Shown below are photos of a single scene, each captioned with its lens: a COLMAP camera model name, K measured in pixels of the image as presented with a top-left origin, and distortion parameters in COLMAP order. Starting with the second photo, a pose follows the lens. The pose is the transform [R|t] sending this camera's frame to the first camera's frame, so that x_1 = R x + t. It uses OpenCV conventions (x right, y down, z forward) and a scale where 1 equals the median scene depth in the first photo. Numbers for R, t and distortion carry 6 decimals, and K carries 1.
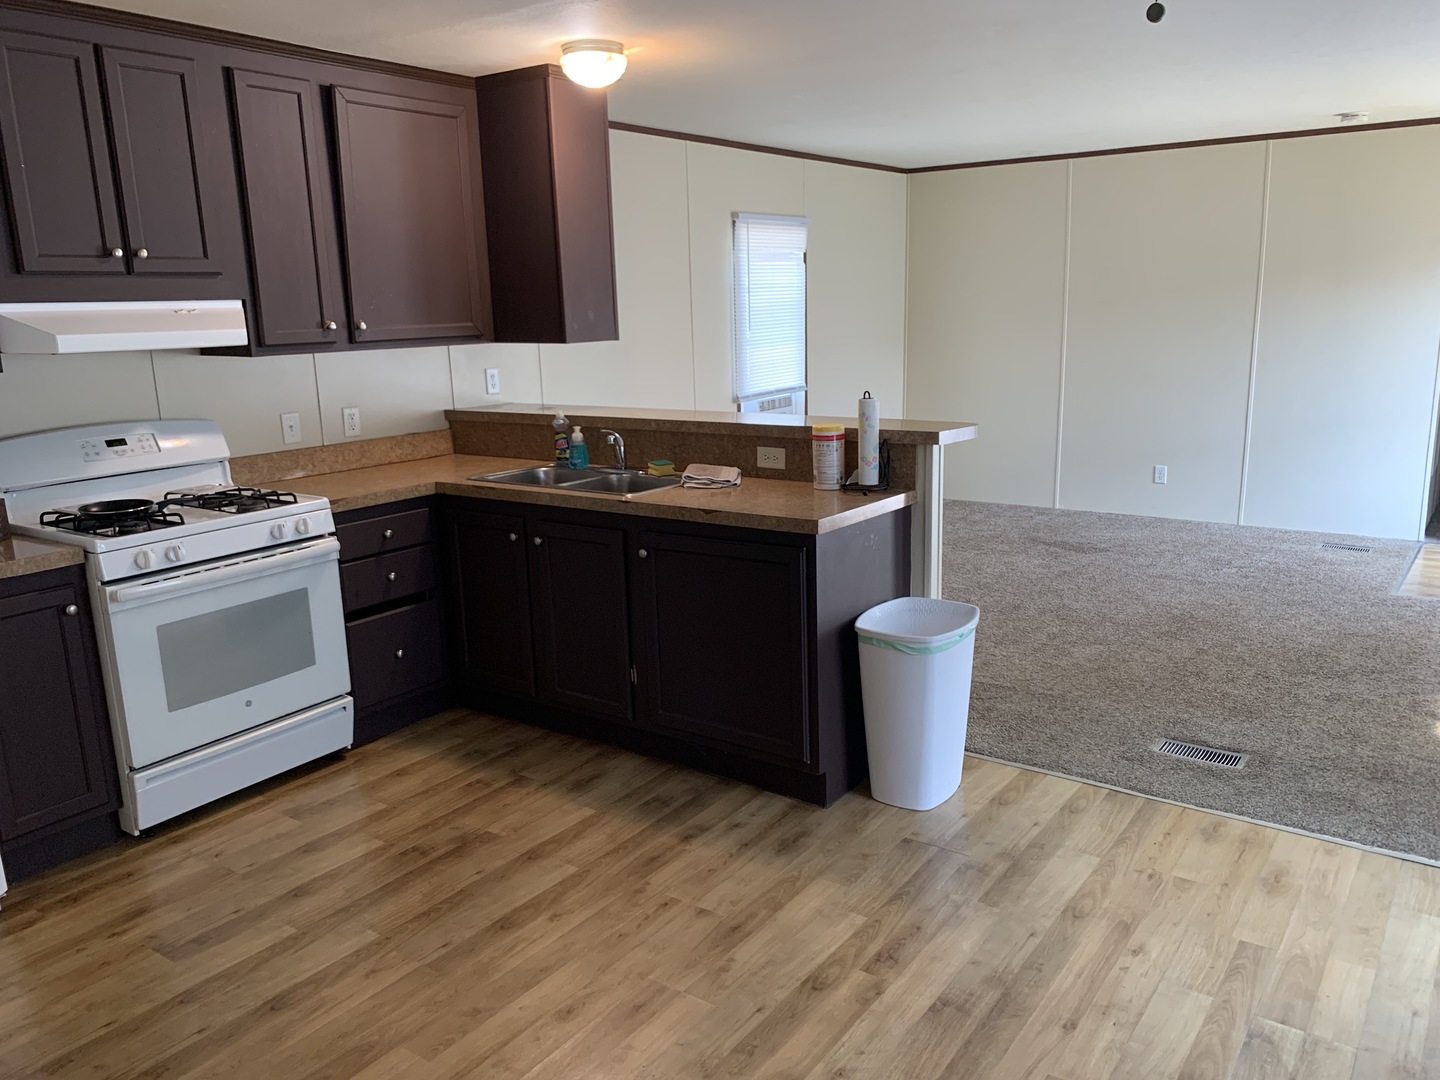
lens RADIAL K [[1095.9, 0, 725.9], [0, 1095.9, 531.6], [0, 0, 1]] dist [0.079270, -0.099329]
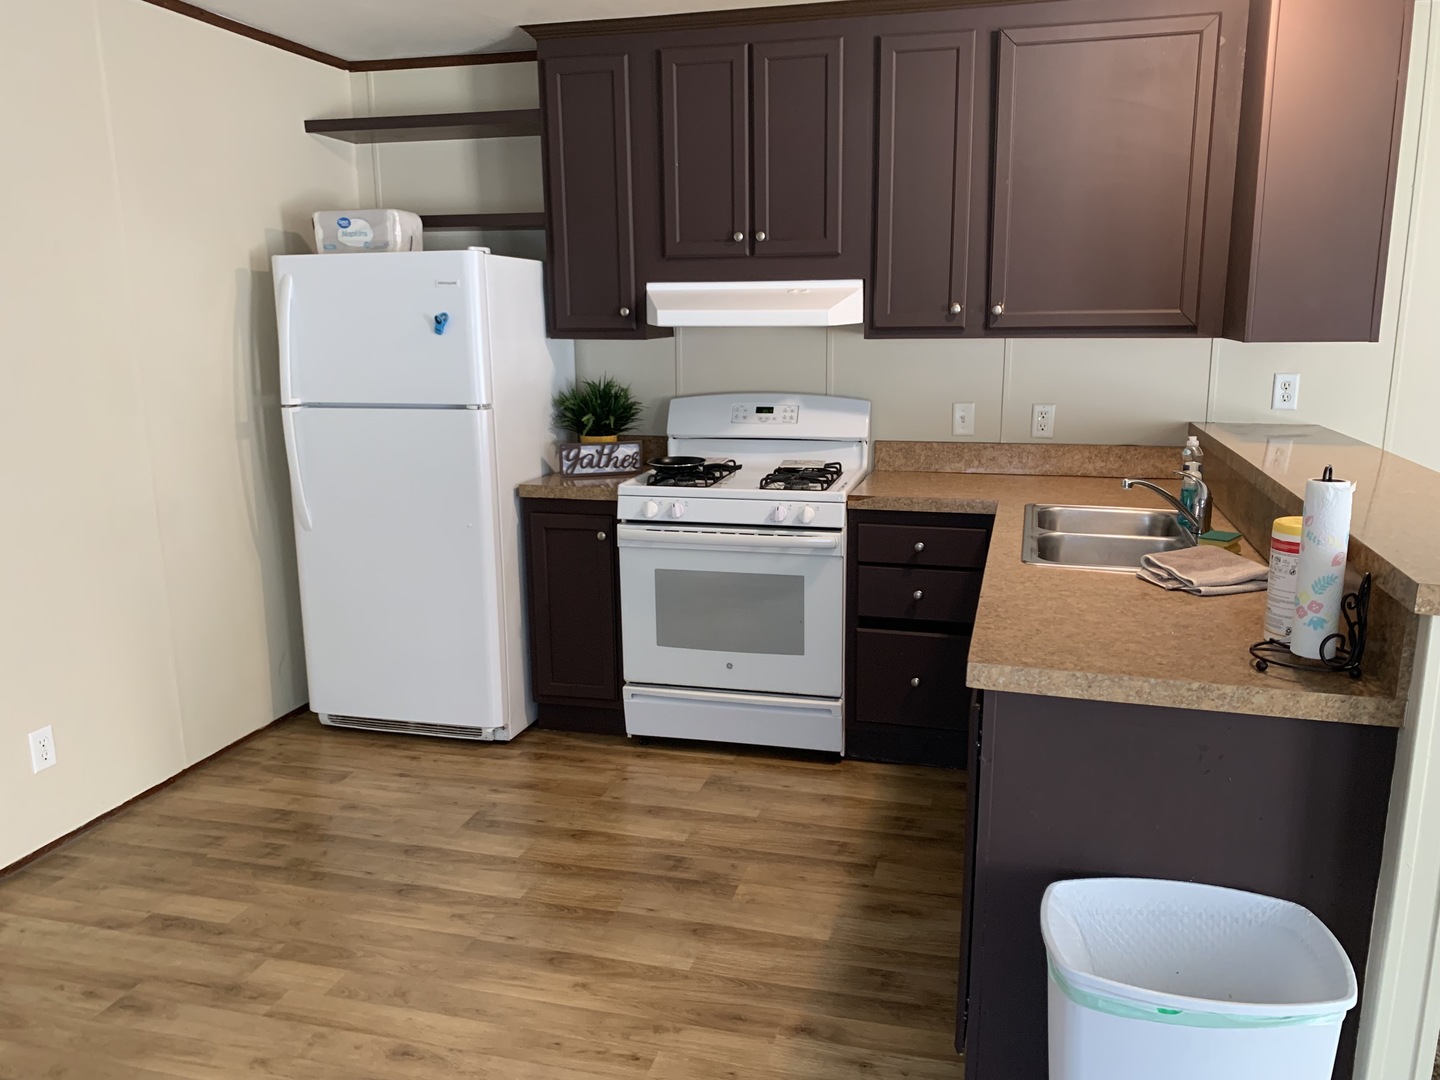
lens RADIAL K [[1095.9, 0, 725.9], [0, 1095.9, 531.6], [0, 0, 1]] dist [0.079270, -0.099329]
pose [[0.358646, 0.210225, -0.909493, 0.473171], [-0.195077, 0.969677, 0.147211, -0.117826], [0.912862, 0.124625, 0.388781, 0.559997]]
